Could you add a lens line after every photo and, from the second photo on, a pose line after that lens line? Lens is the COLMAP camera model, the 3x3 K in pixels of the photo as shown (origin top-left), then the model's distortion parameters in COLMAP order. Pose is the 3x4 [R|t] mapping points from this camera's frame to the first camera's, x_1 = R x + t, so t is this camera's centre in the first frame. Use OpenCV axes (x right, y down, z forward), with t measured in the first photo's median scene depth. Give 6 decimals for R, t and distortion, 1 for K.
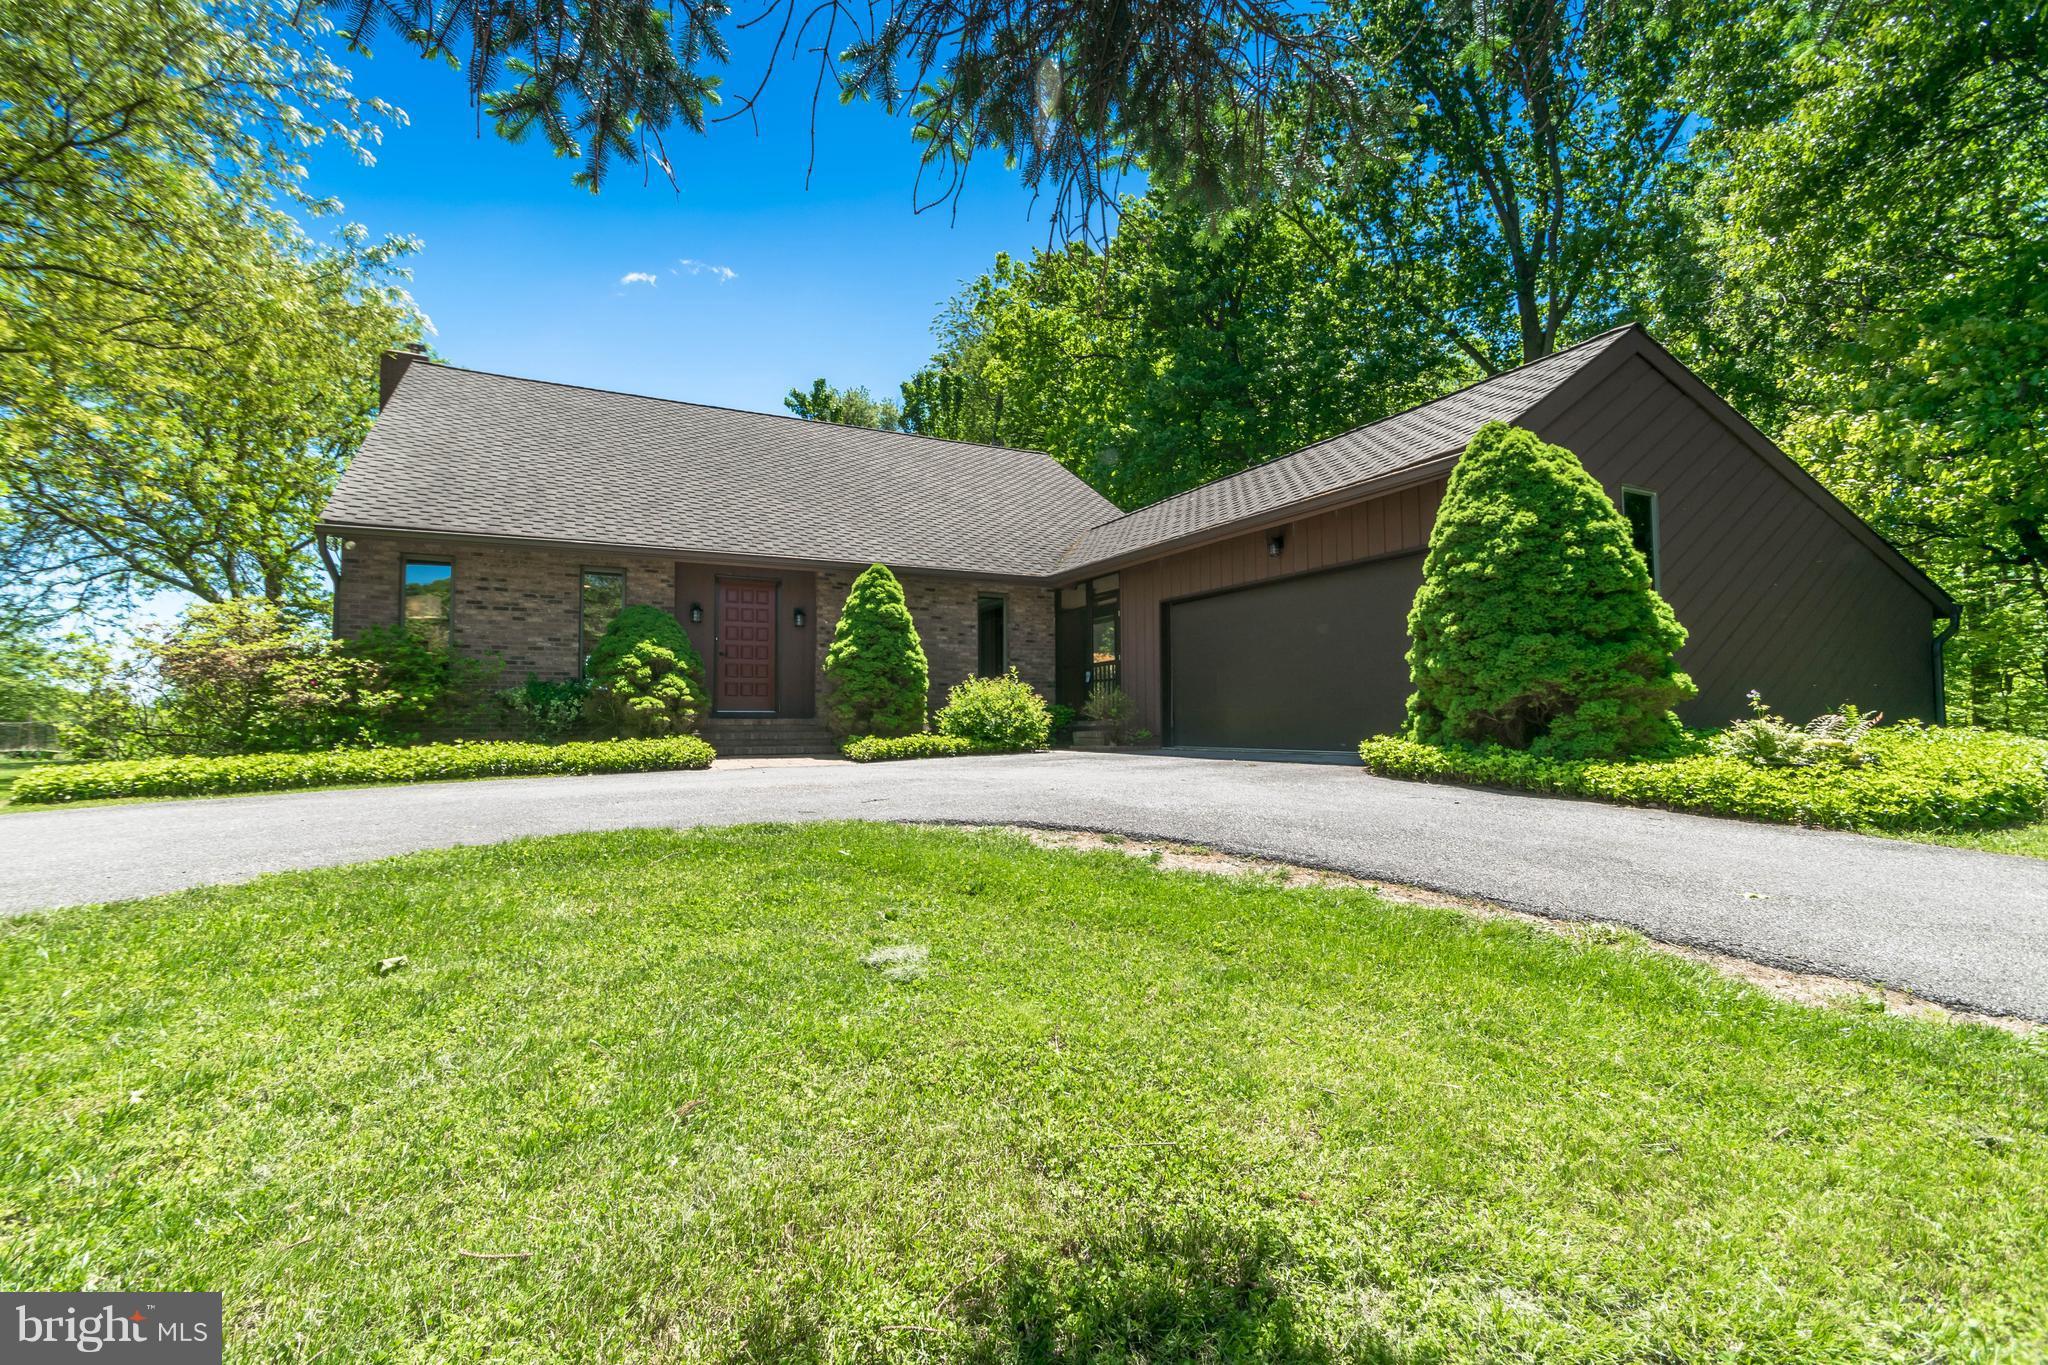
lens RADIAL K [[915.3, 0, 1024.0], [0, 915.3, 682.5], [0, 0, 1]] dist [-0.003197, -0.000394]
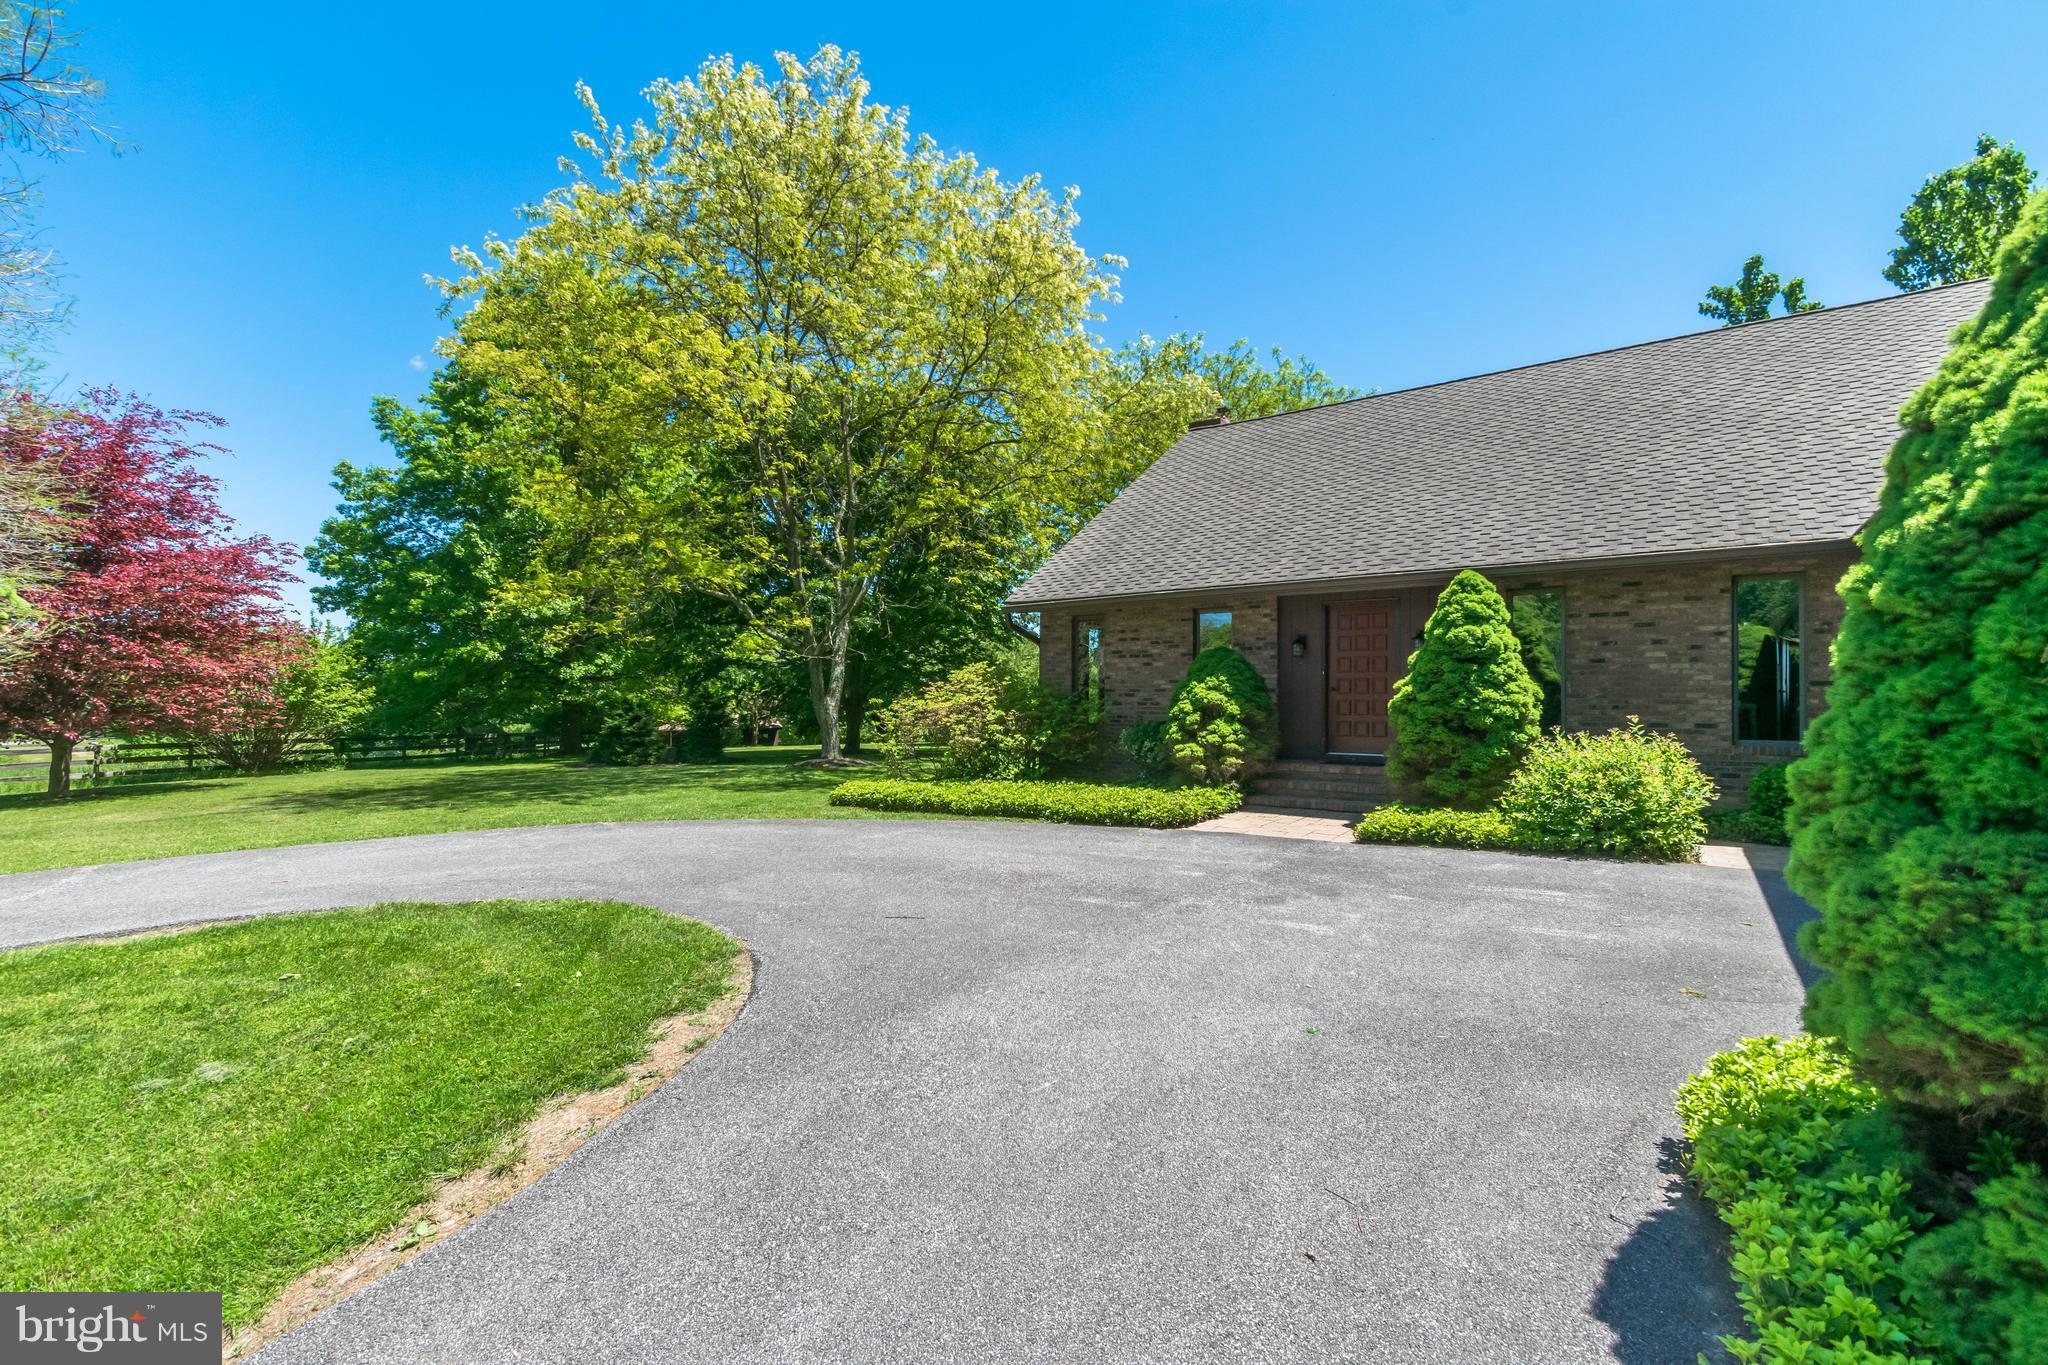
lens RADIAL K [[915.3, 0, 1024.0], [0, 915.3, 682.5], [0, 0, 1]] dist [-0.003197, -0.000394]
pose [[0.433789, -0.004826, -0.901001, 0.401313], [0.034444, 0.999344, 0.011231, -0.066950], [0.900356, -0.035906, 0.433671, 0.391347]]
